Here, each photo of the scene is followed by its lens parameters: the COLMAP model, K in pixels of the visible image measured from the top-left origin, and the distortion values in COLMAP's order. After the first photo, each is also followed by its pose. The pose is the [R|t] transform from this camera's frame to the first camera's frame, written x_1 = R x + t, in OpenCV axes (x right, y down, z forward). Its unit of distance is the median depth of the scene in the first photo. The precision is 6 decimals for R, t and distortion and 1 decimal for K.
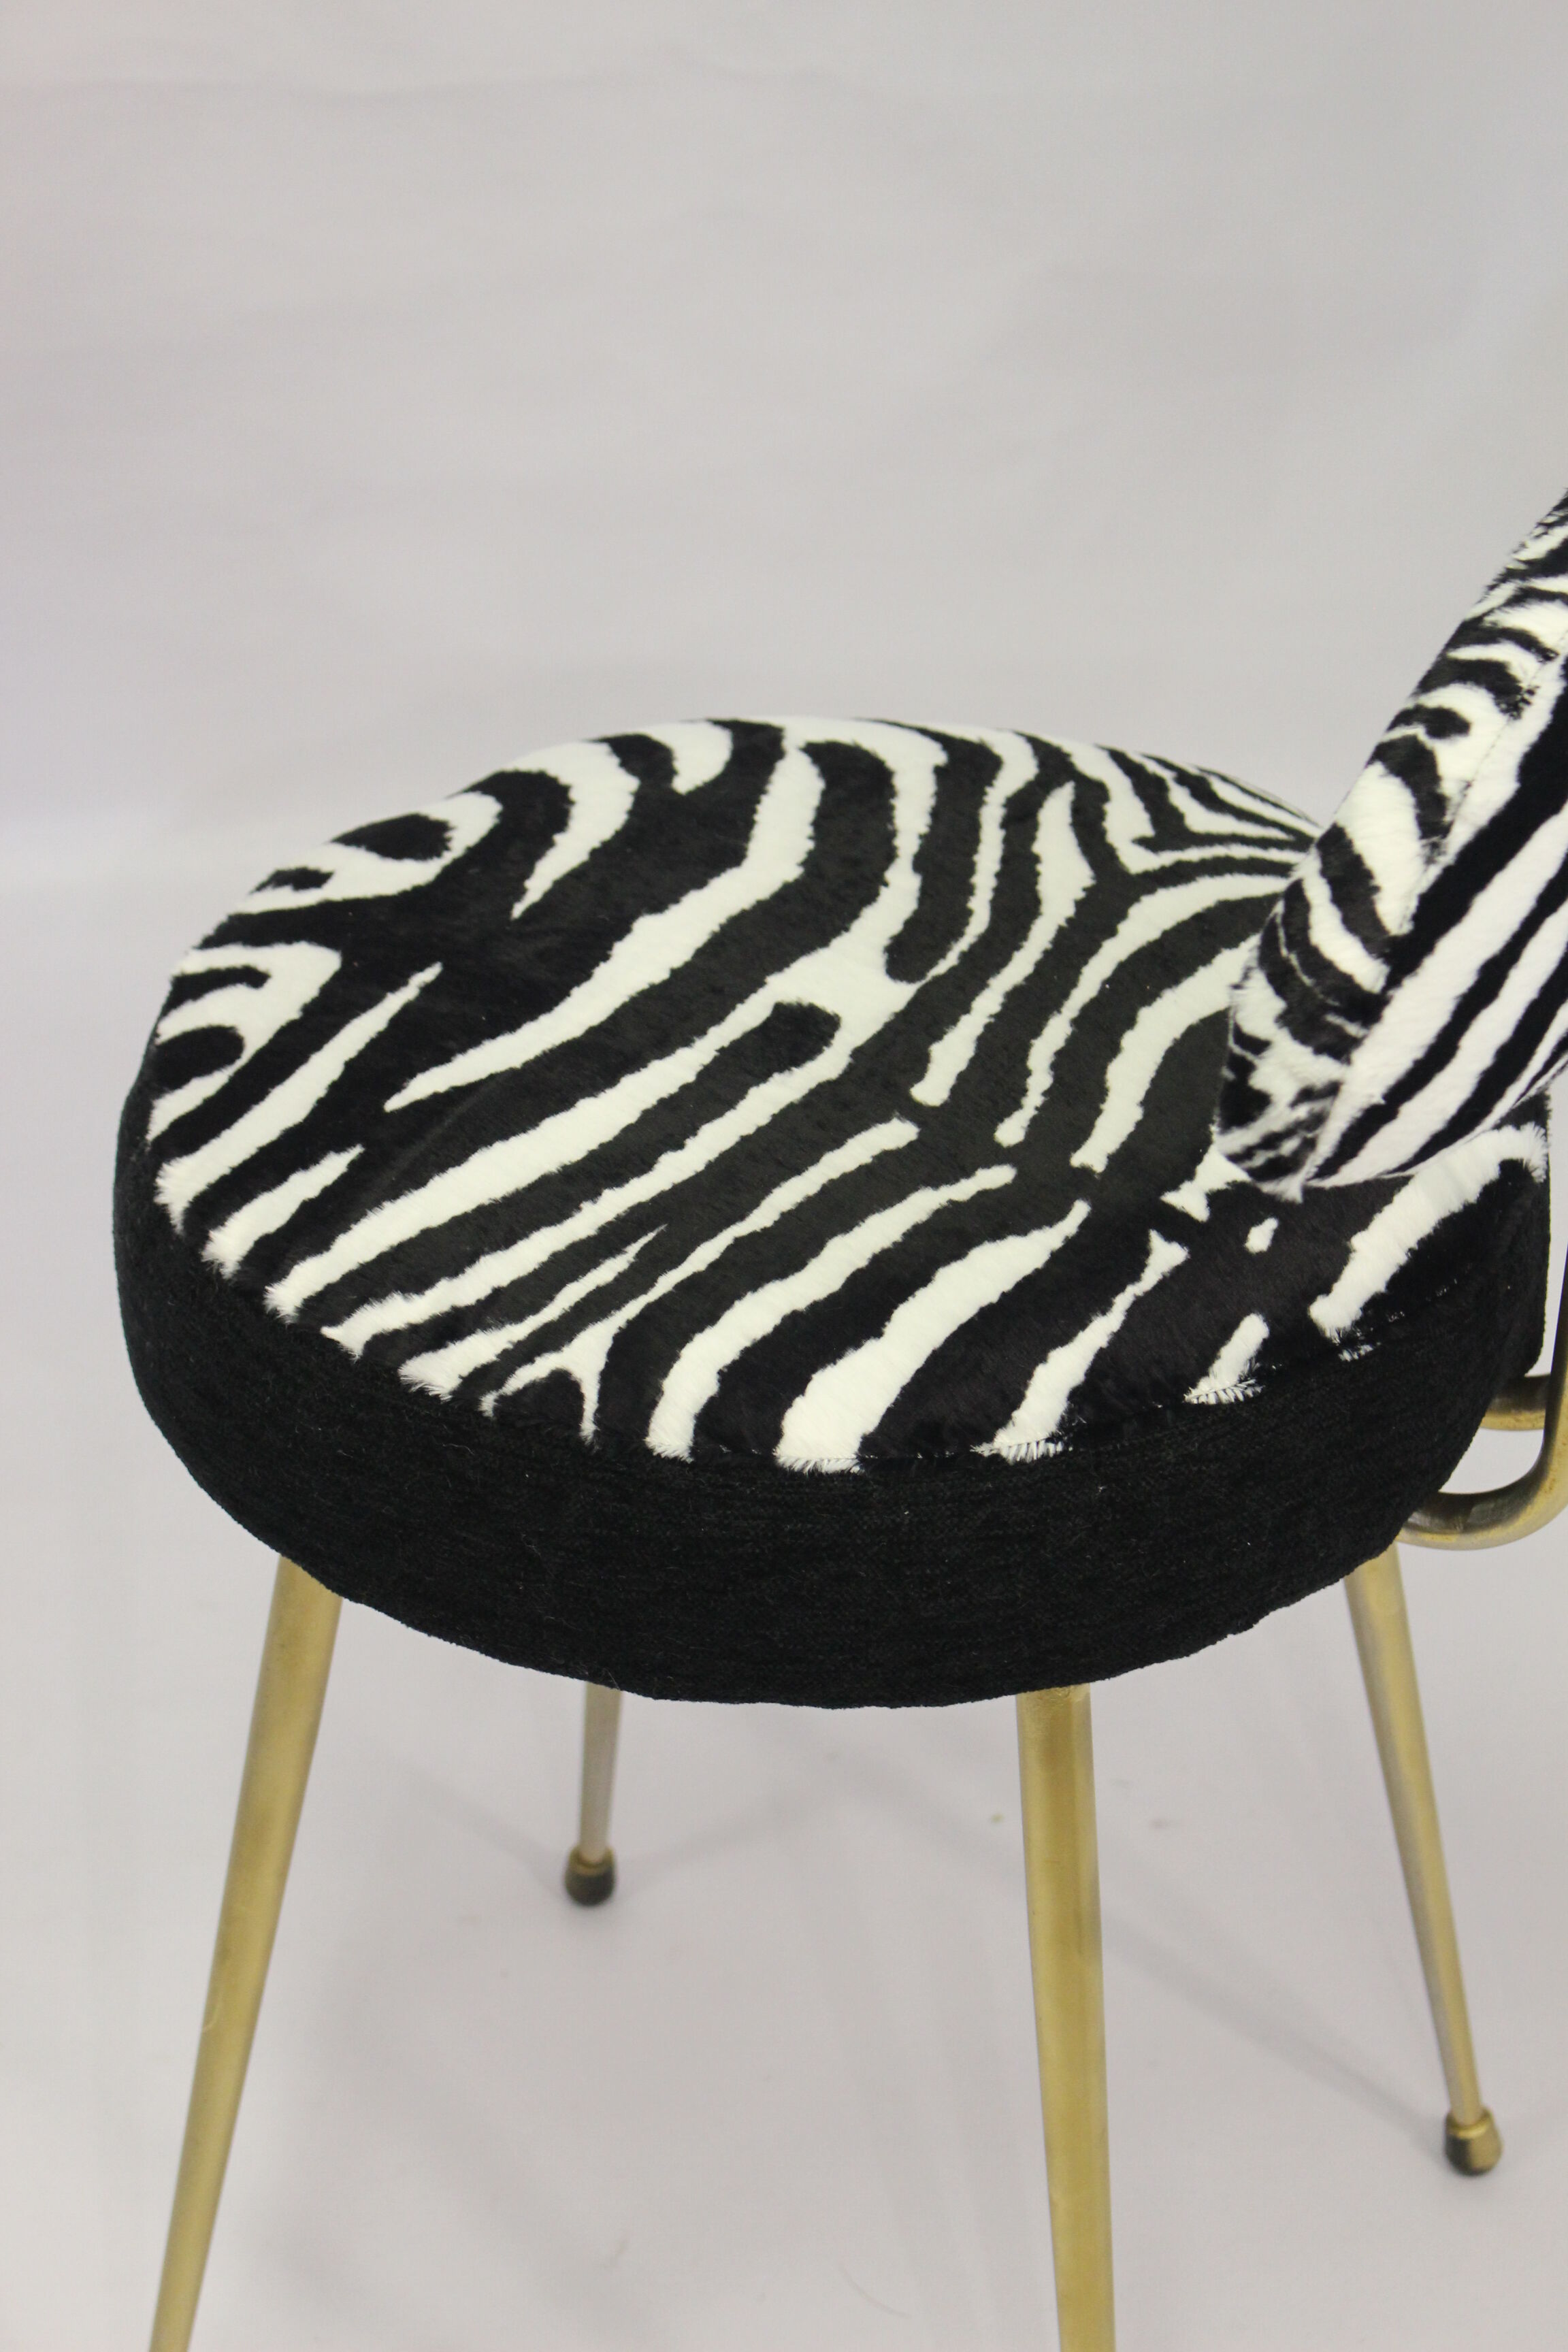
lens RADIAL K [[5688.9, 0, 784.0], [0, 5688.9, 1176.0], [0, 0, 1]] dist [0.026495, 0.604174]
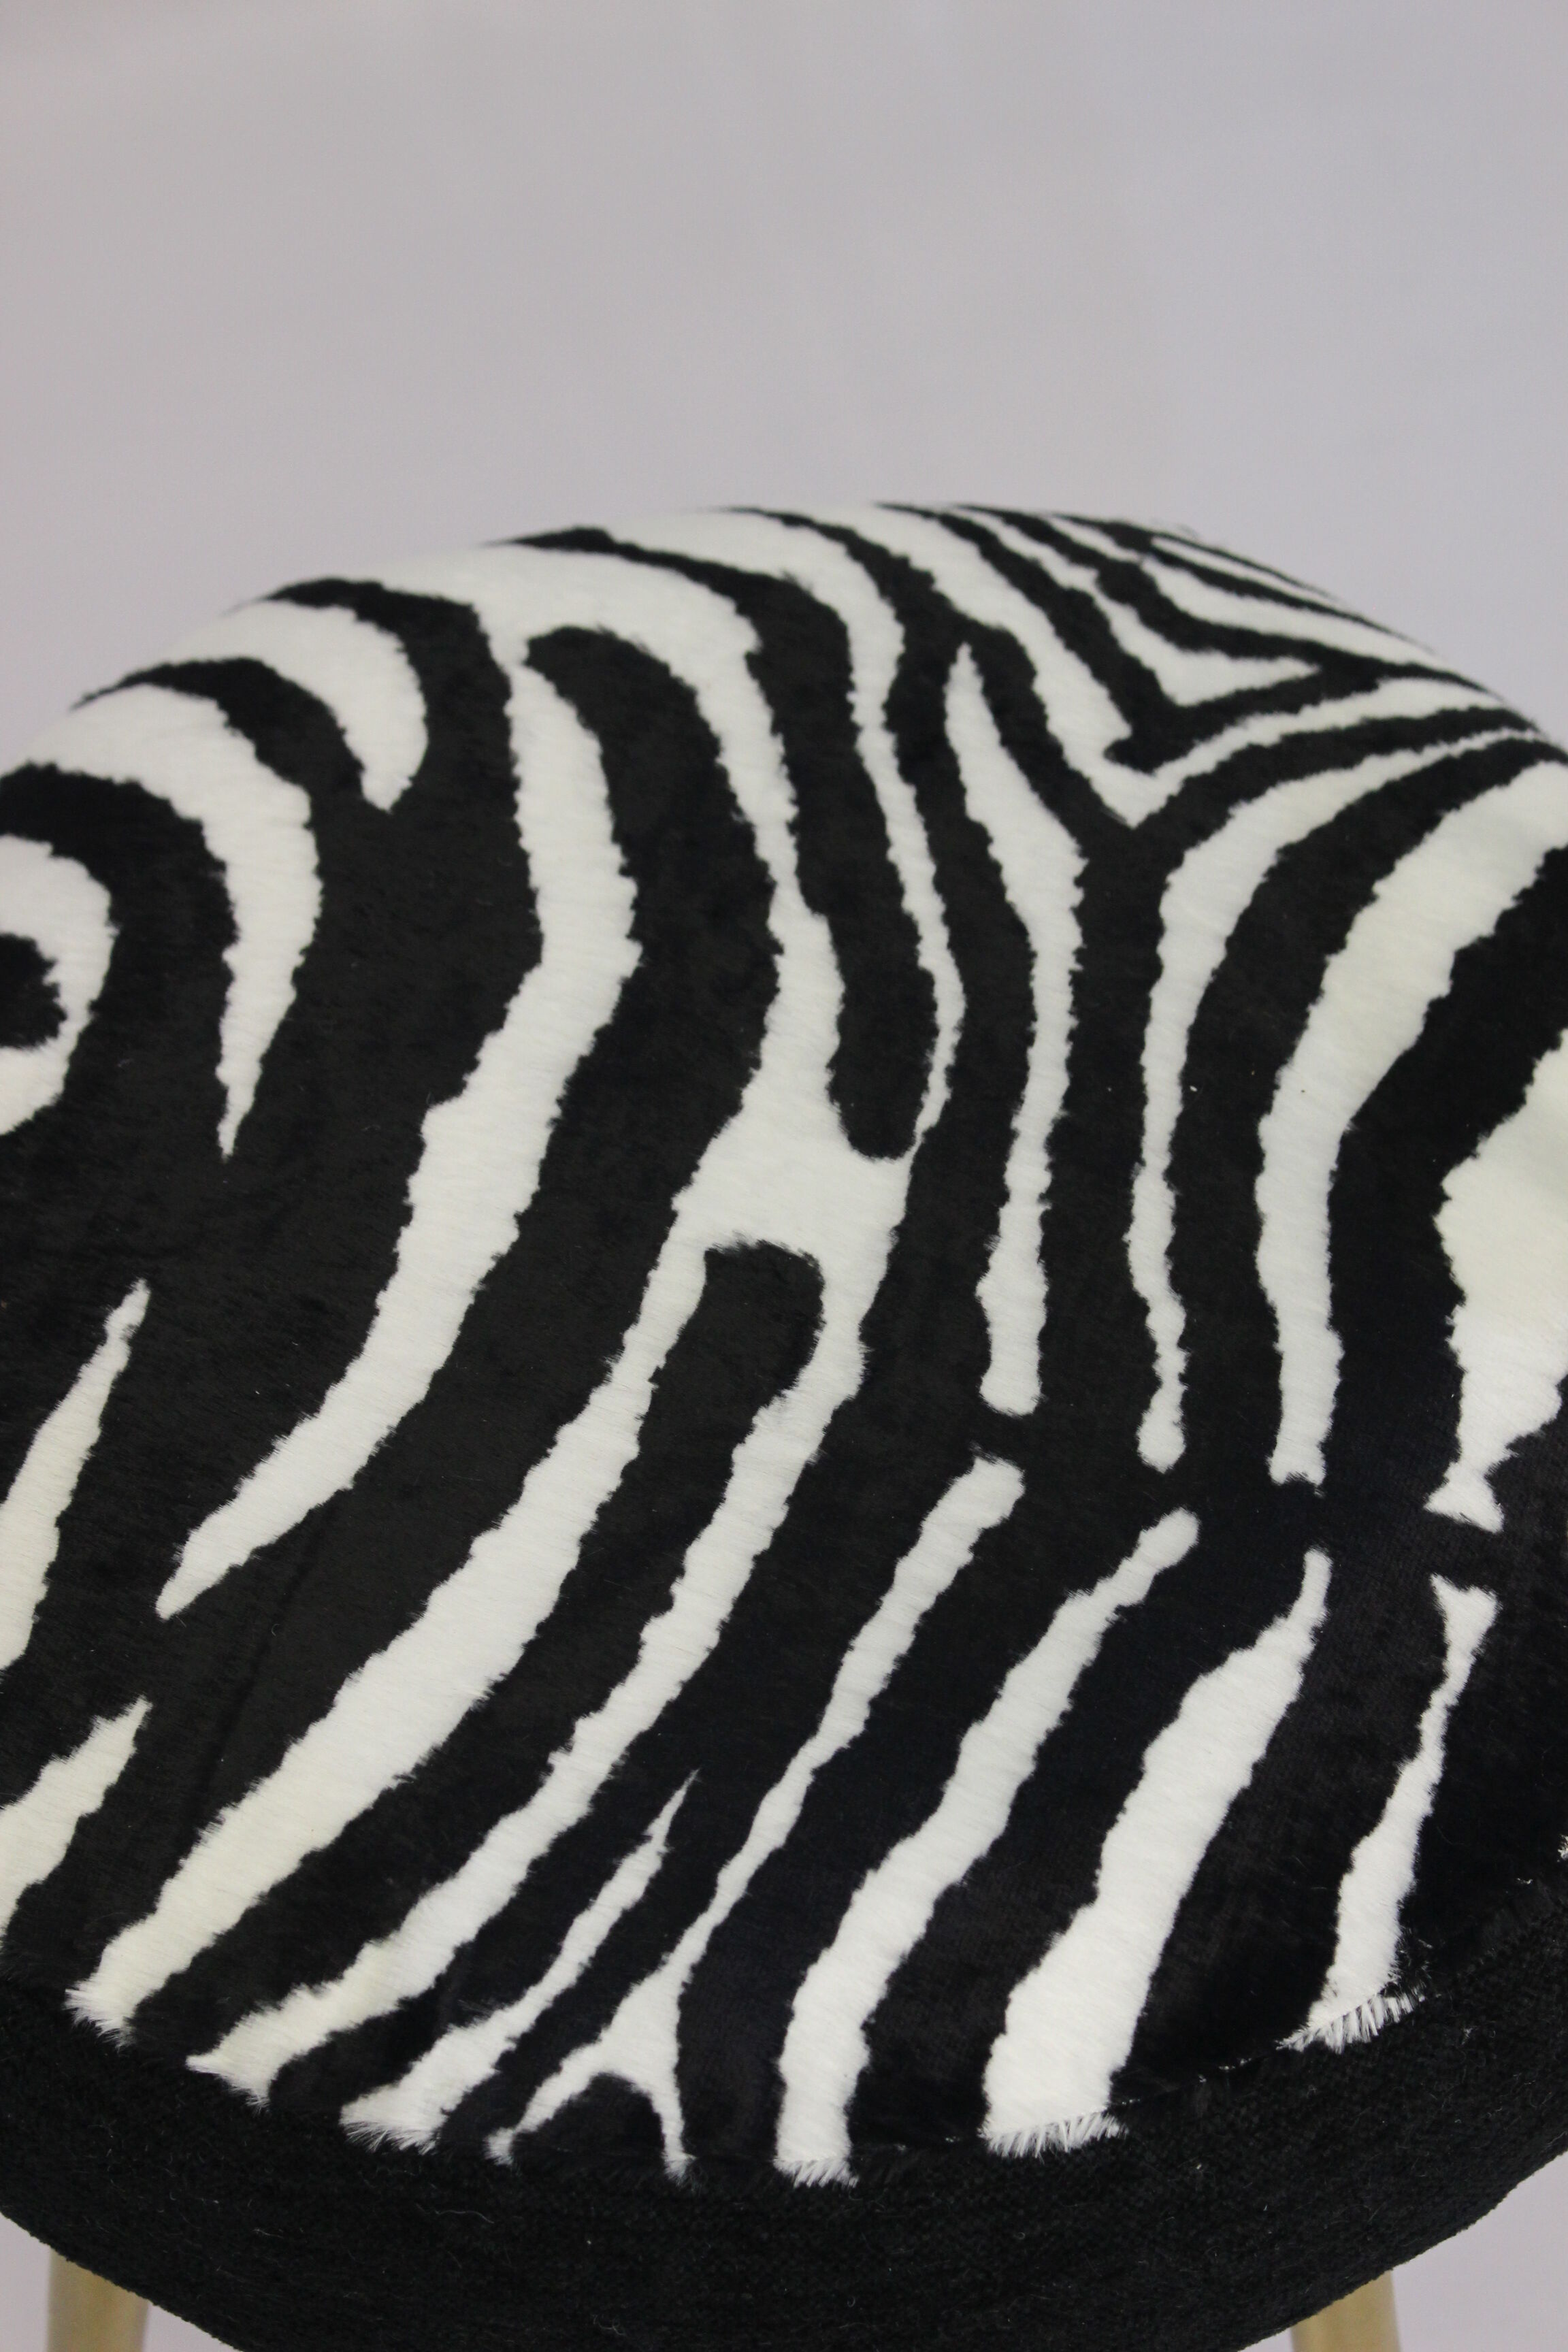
lens RADIAL K [[5688.9, 0, 784.0], [0, 5688.9, 1176.0], [0, 0, 1]] dist [0.026495, 0.604174]
pose [[0.960114, -0.236398, 0.149324, -0.089442], [0.183459, 0.935618, 0.301598, -0.238389], [-0.211008, -0.262174, 0.941669, 0.435928]]
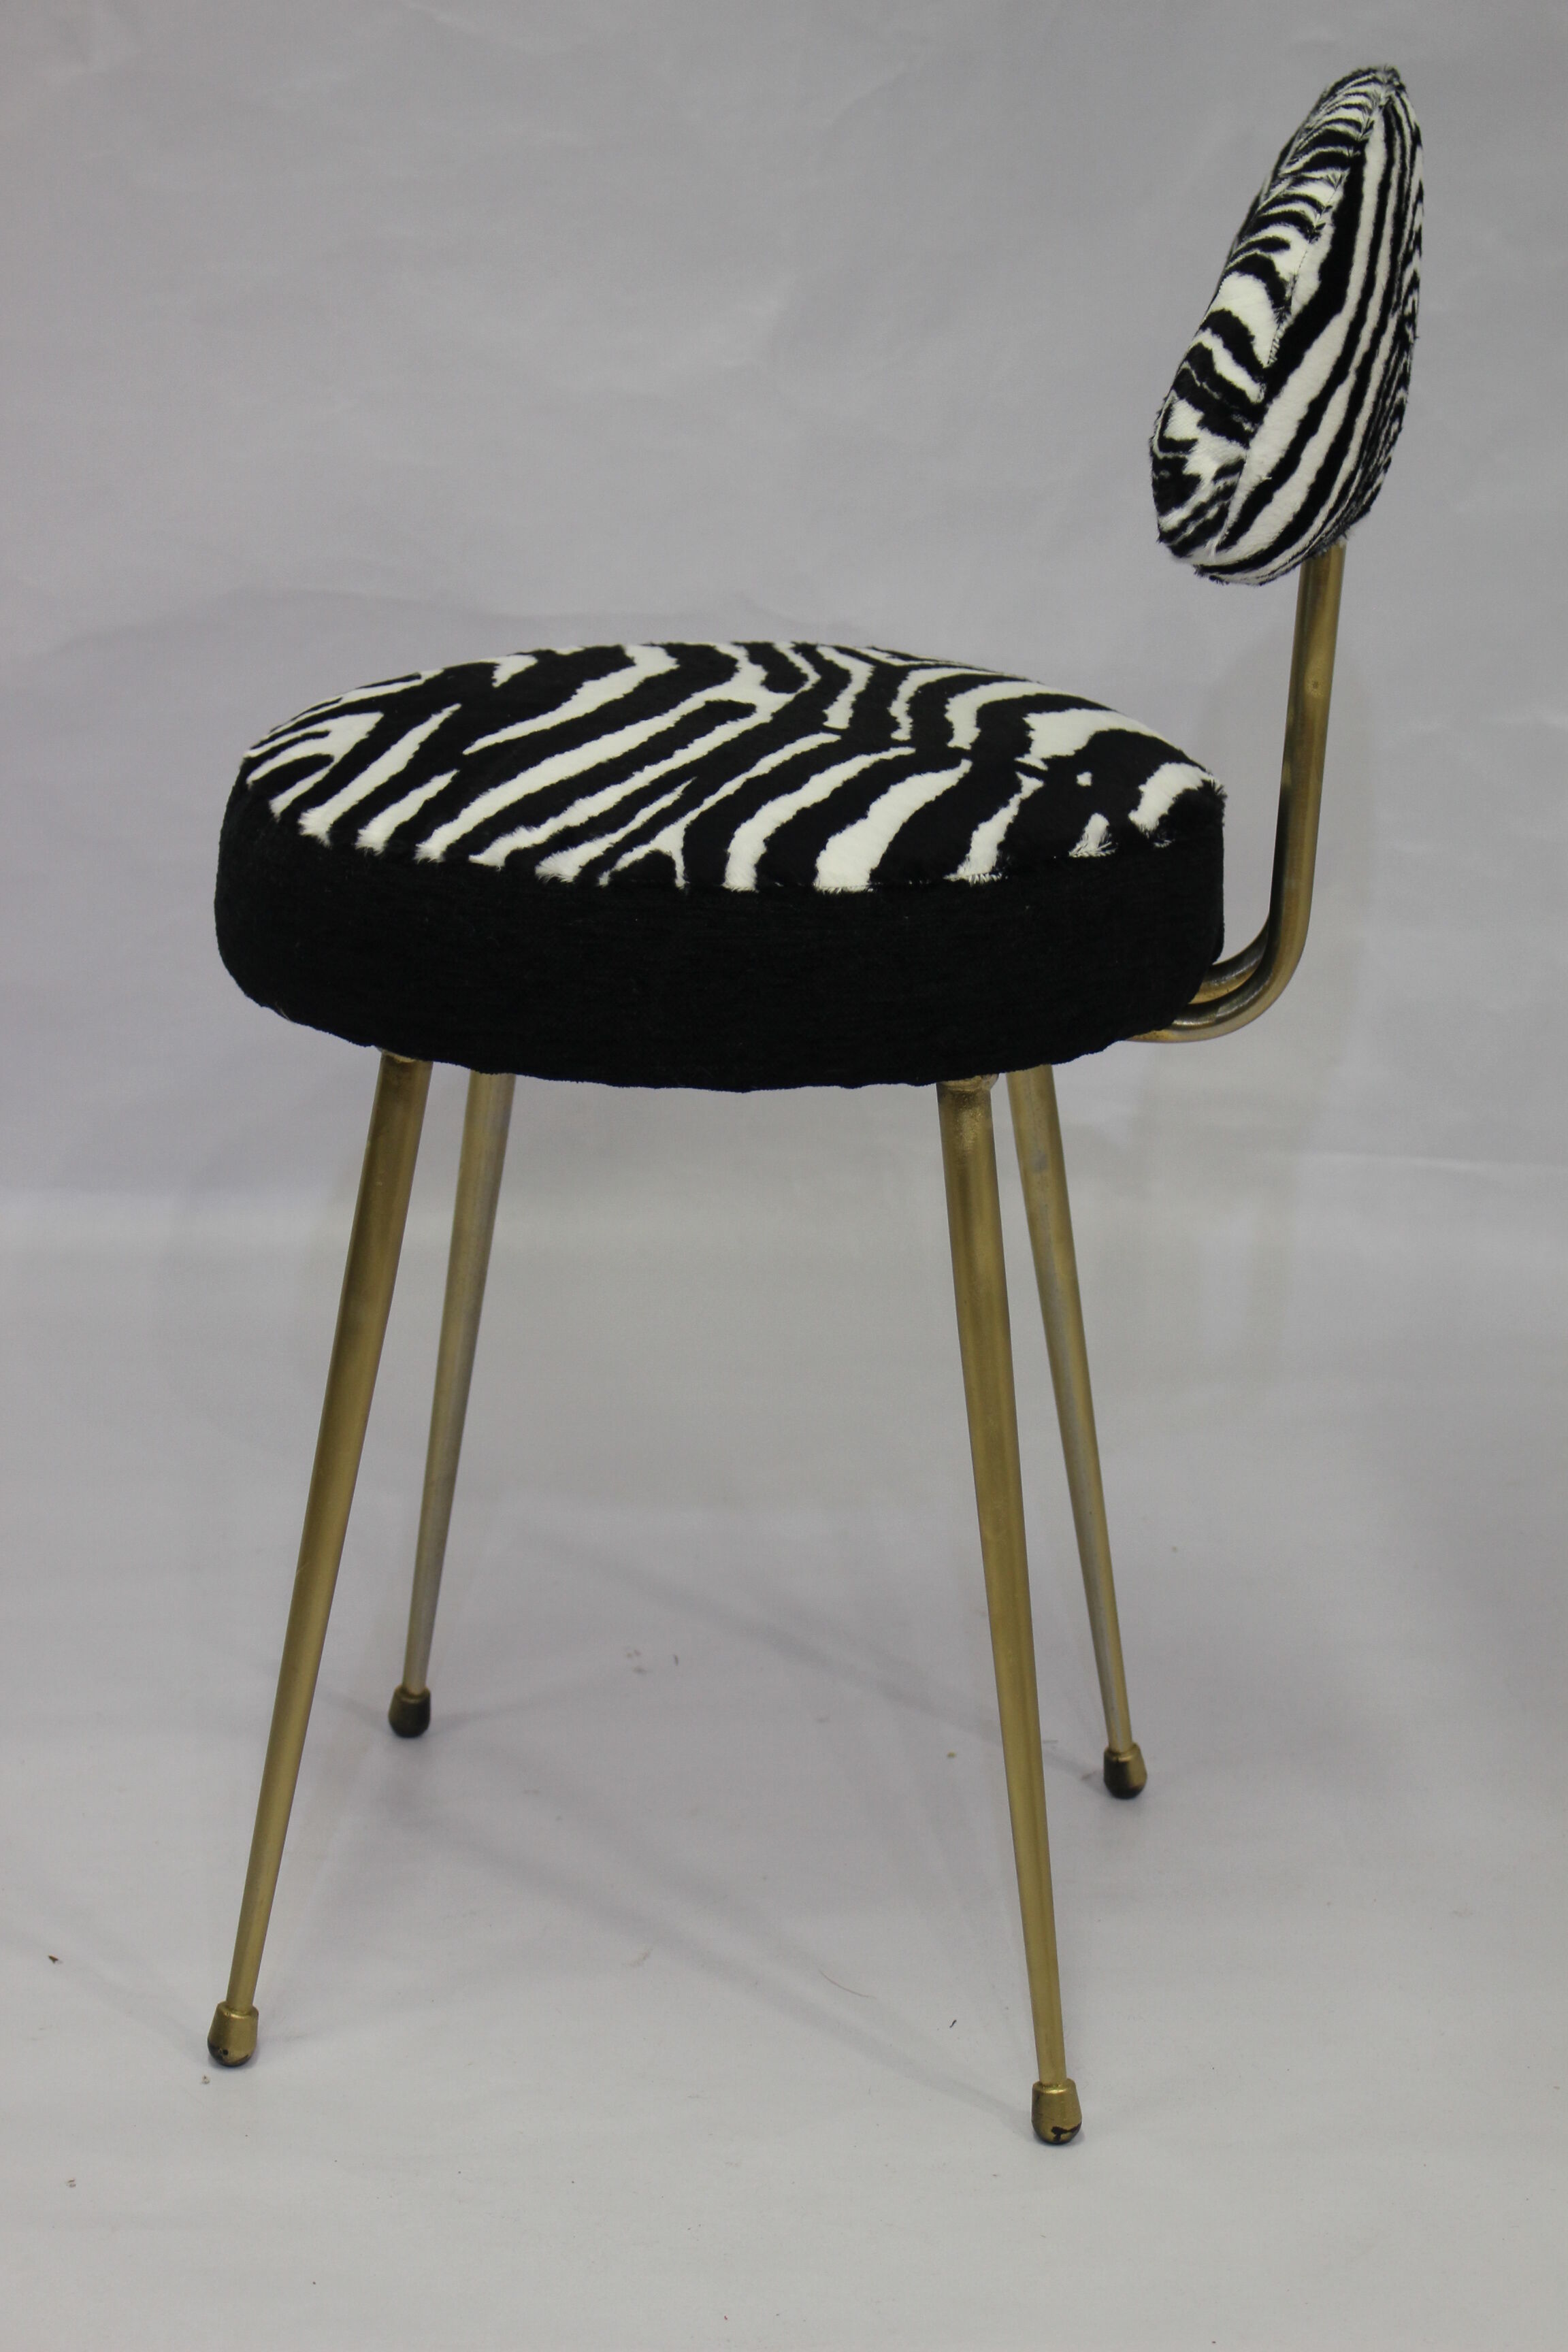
lens RADIAL K [[5181.6, 0, 784.0], [0, 5181.6, 1176.0], [0, 0, 1]] dist [0.088708, 0.131916]
pose [[0.962580, -0.059129, 0.264469, -0.353740], [0.132403, 0.954113, -0.268585, 0.462001], [-0.236453, 0.293551, 0.926239, -0.187473]]
